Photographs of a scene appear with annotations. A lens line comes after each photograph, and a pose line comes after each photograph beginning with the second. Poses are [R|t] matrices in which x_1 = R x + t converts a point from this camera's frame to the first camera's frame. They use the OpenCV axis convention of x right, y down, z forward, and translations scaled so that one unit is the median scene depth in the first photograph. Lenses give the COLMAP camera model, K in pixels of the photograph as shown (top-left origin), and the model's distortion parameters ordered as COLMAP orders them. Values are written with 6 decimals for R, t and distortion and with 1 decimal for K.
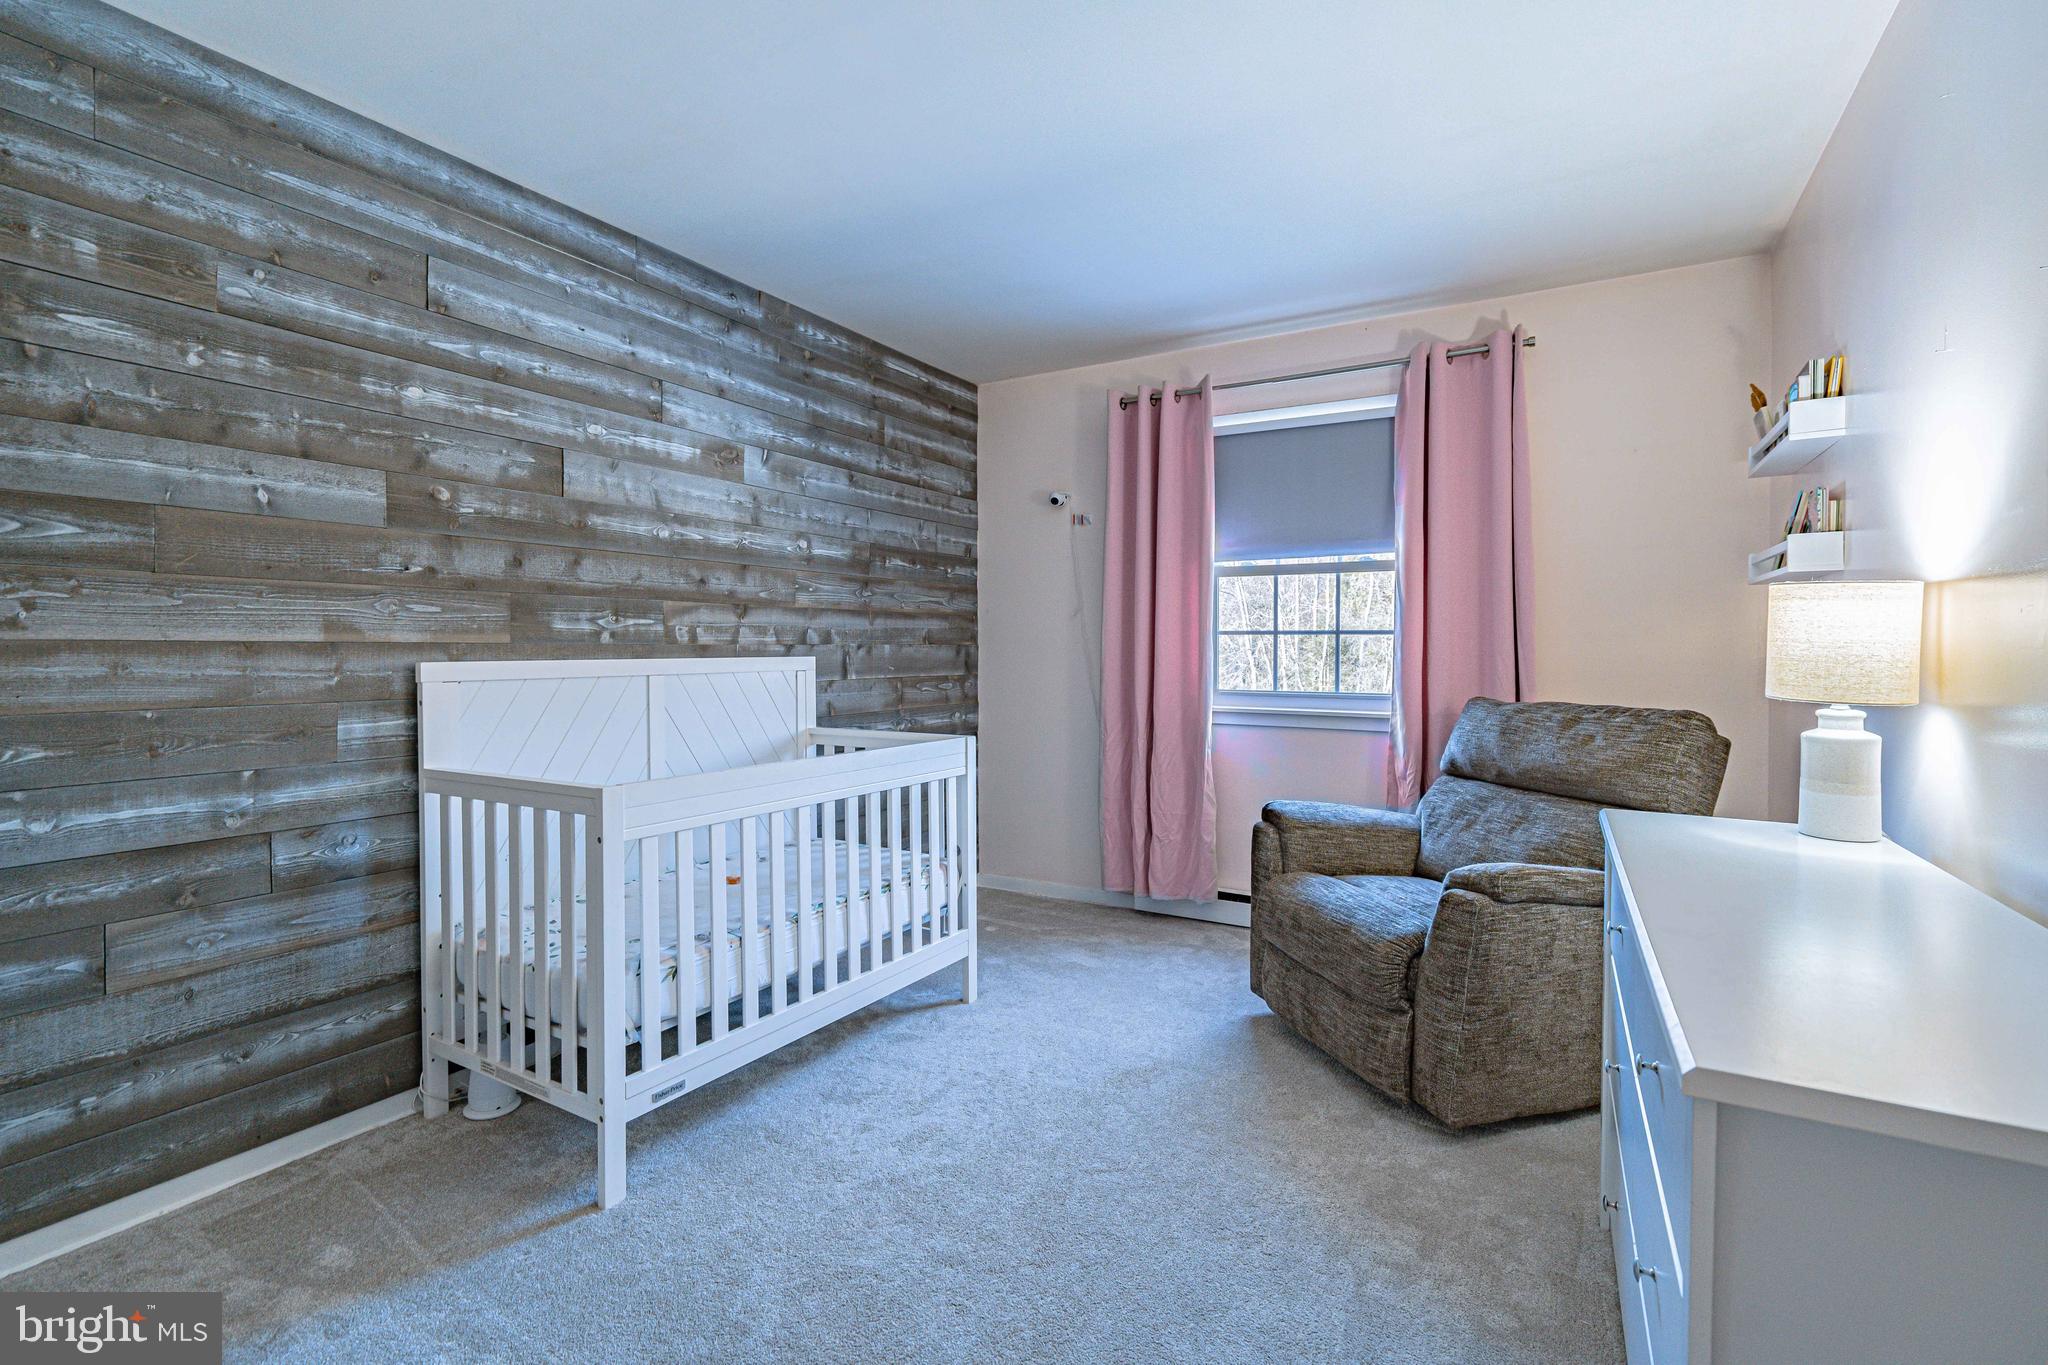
lens RADIAL K [[939.6, 0, 1019.4], [0, 939.6, 663.5], [0, 0, 1]] dist [0.006875, 0.000545]
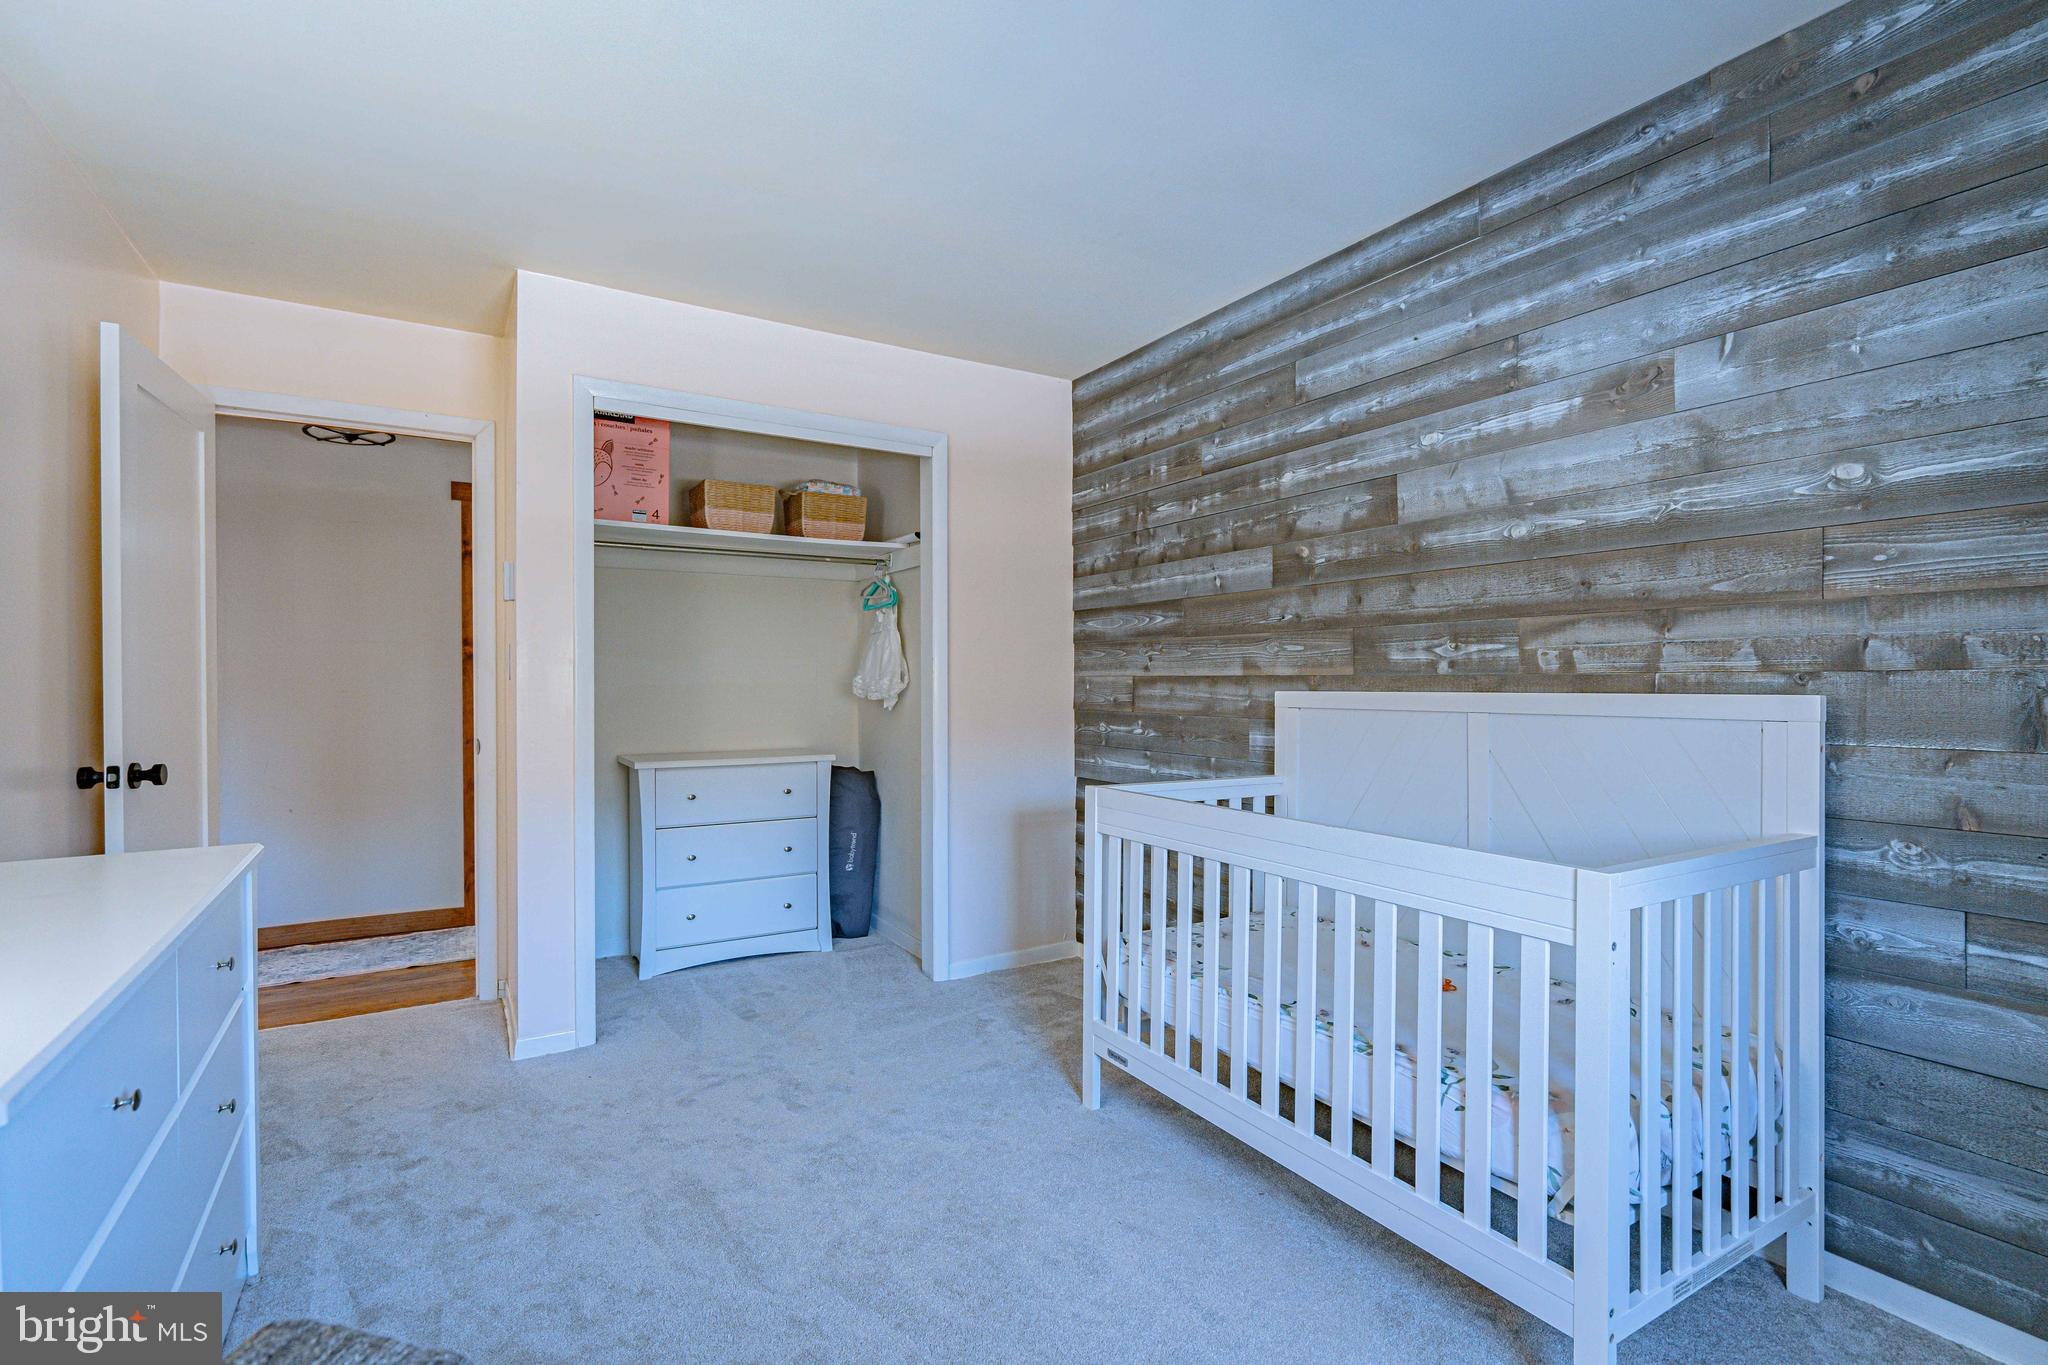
lens RADIAL K [[939.6, 0, 1021.1], [0, 939.6, 690.1], [0, 0, 1]] dist [0.006875, 0.000545]
pose [[-0.467597, 0.008276, -0.883903, 0.556669], [-0.014021, 0.999761, 0.016778, -0.016572], [0.883831, 0.020238, -0.467369, 1.115289]]
